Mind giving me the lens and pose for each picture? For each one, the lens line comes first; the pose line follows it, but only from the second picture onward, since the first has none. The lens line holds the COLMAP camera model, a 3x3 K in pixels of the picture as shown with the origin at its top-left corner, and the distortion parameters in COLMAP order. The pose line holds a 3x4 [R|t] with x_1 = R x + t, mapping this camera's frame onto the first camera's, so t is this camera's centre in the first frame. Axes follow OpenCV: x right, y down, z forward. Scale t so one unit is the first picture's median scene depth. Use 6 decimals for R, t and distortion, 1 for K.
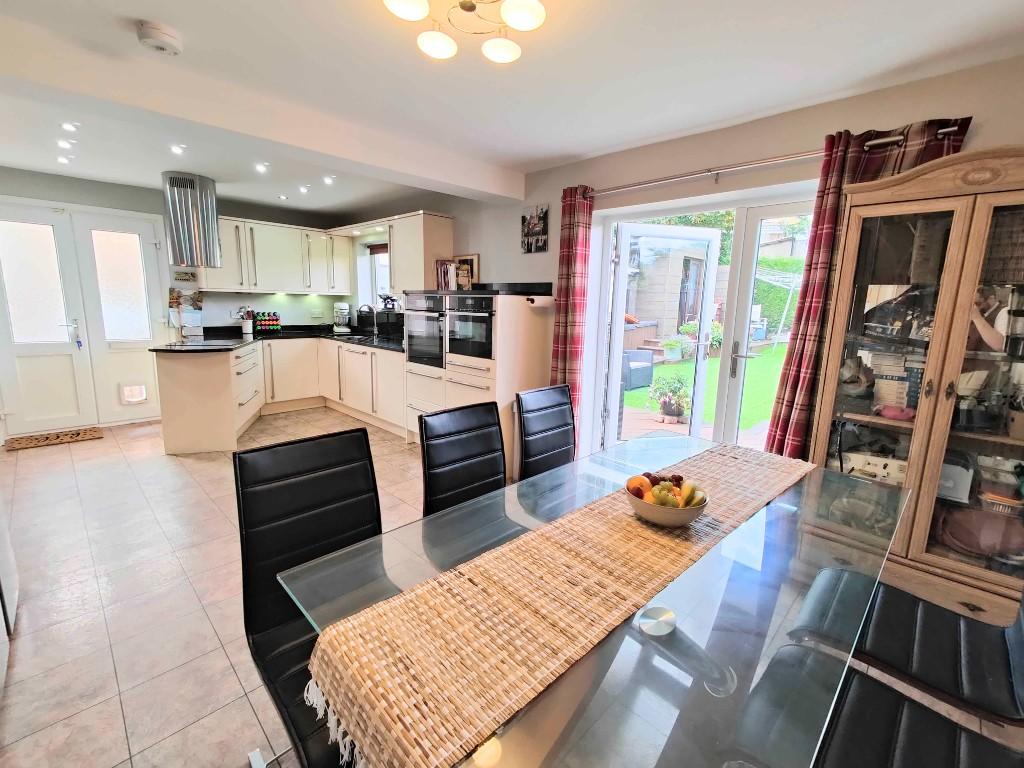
lens RADIAL K [[452.0, 0, 508.1], [0, 452.0, 374.5], [0, 0, 1]] dist [0.004557, 0.001533]
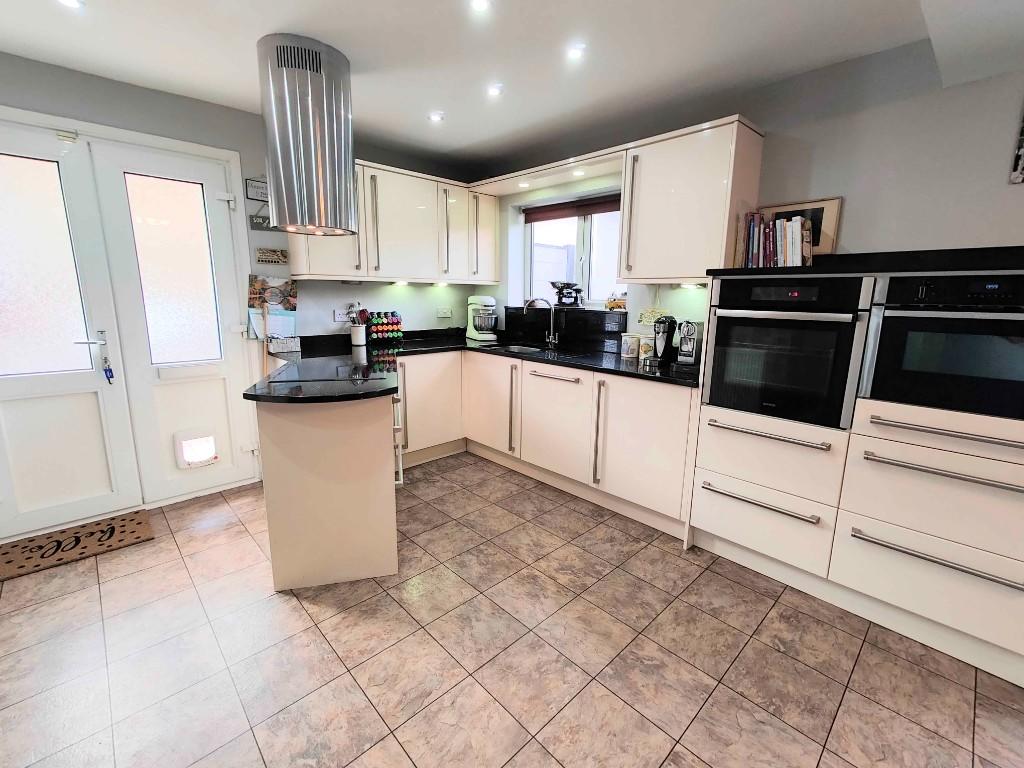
lens RADIAL K [[452.0, 0, 507.3], [0, 452.0, 376.2], [0, 0, 1]] dist [0.004557, 0.001533]
pose [[0.999240, -0.006535, -0.038440, -0.363797], [0.007345, 0.999753, 0.020967, -0.062602], [0.038294, -0.021233, 0.999041, 0.386714]]
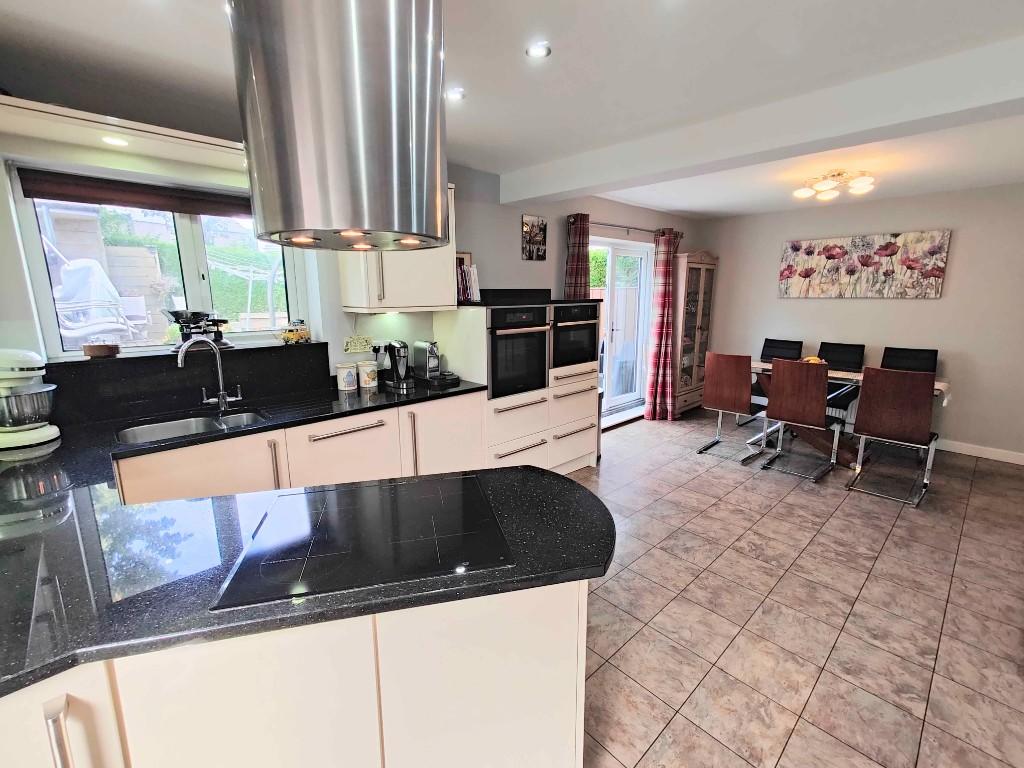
lens RADIAL K [[452.0, 0, 506.3], [0, 452.0, 383.1], [0, 0, 1]] dist [0.004557, 0.001533]
pose [[0.044845, -0.221972, 0.974021, -0.766486], [0.167521, 0.962867, 0.211717, -0.169617], [-0.984848, 0.153674, 0.080364, 0.760319]]
